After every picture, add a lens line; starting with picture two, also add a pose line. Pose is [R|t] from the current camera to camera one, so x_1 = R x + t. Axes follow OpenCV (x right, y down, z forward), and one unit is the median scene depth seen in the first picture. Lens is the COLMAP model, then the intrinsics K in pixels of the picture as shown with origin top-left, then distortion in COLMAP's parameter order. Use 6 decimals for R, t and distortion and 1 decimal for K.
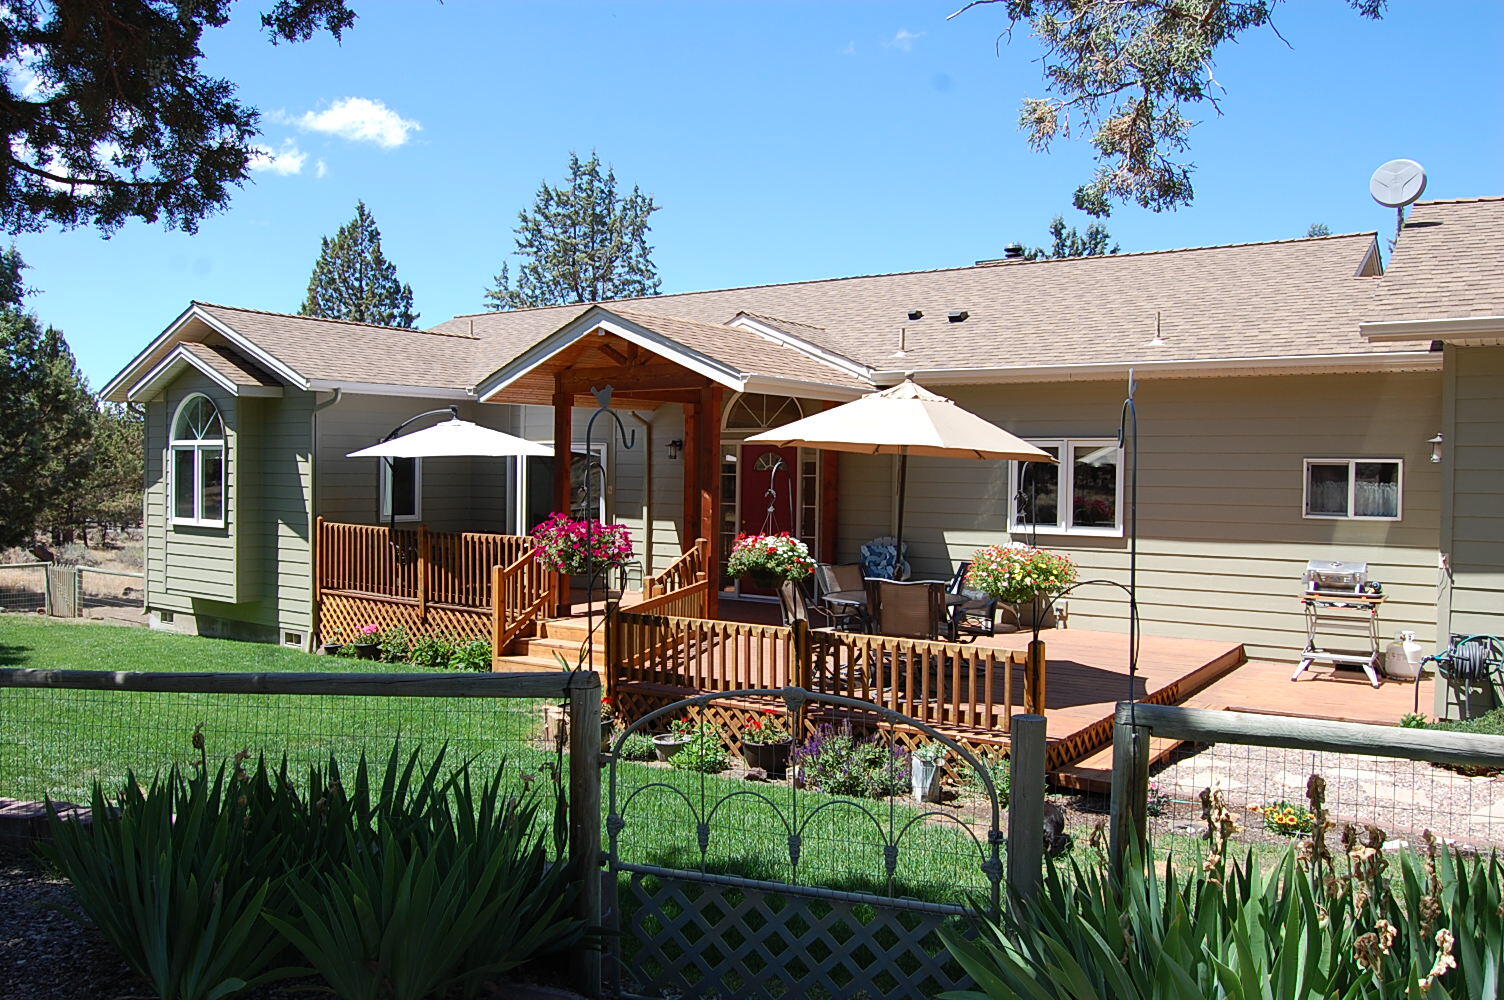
lens RADIAL K [[1183.5, 0, 750.1], [0, 1183.5, 494.6], [0, 0, 1]] dist [-0.088818, 0.007595]
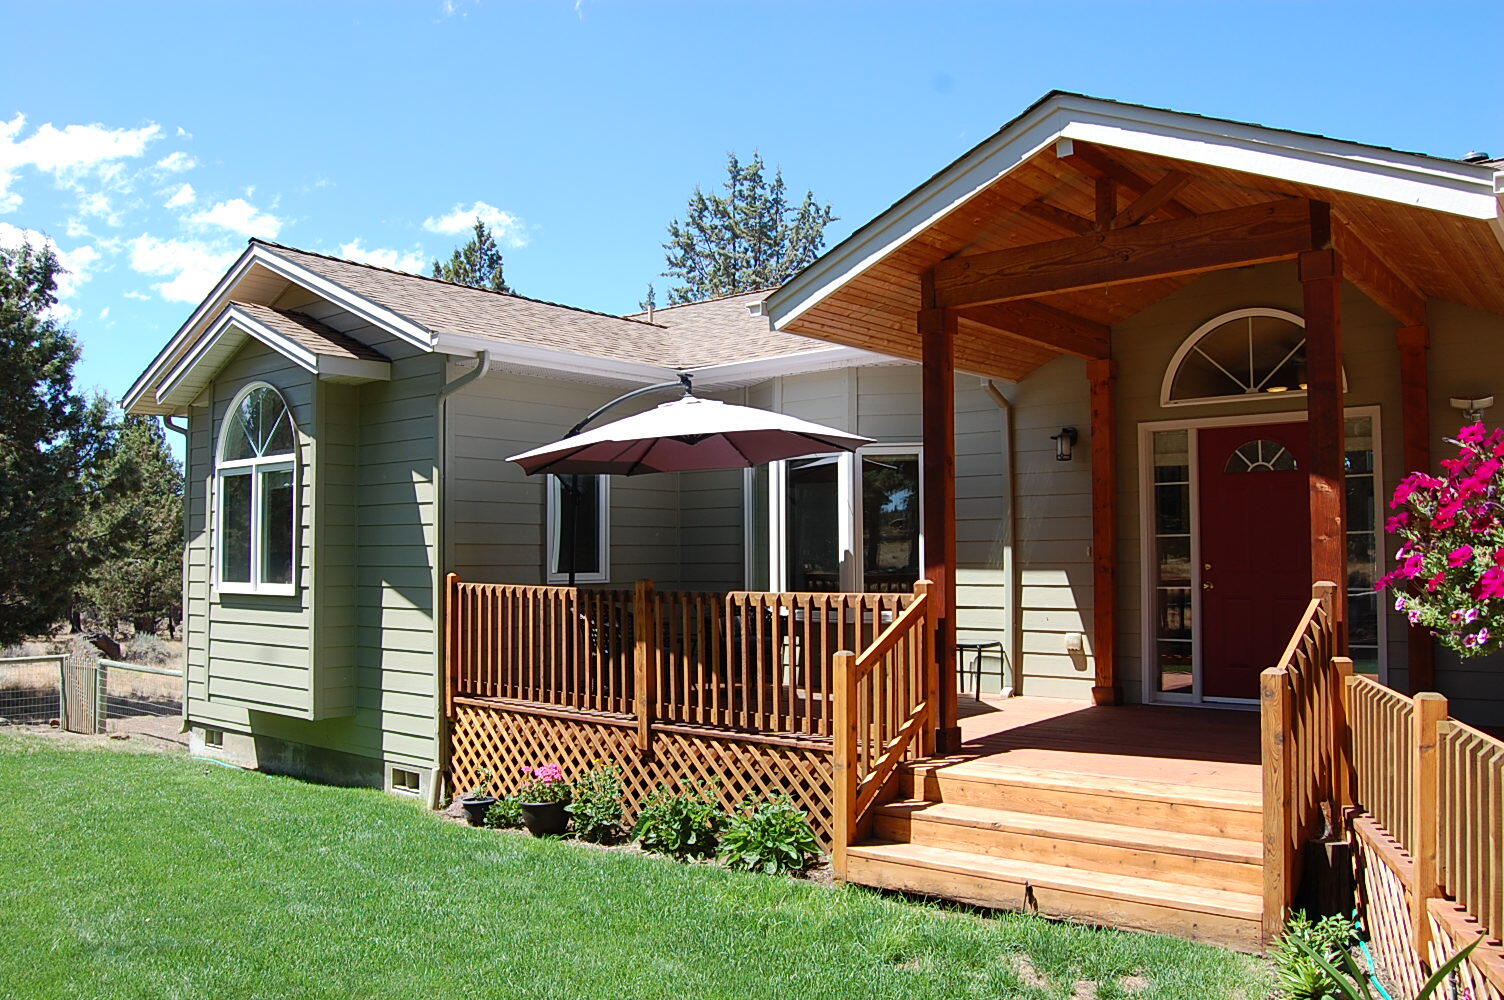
lens RADIAL K [[1183.5, 0, 752.9], [0, 1183.5, 499.3], [0, 0, 1]] dist [-0.088818, 0.007595]
pose [[0.996836, -0.021030, -0.076650, -0.165421], [0.015610, 0.997380, -0.070630, 0.025254], [0.077935, 0.069210, 0.994553, 0.407313]]
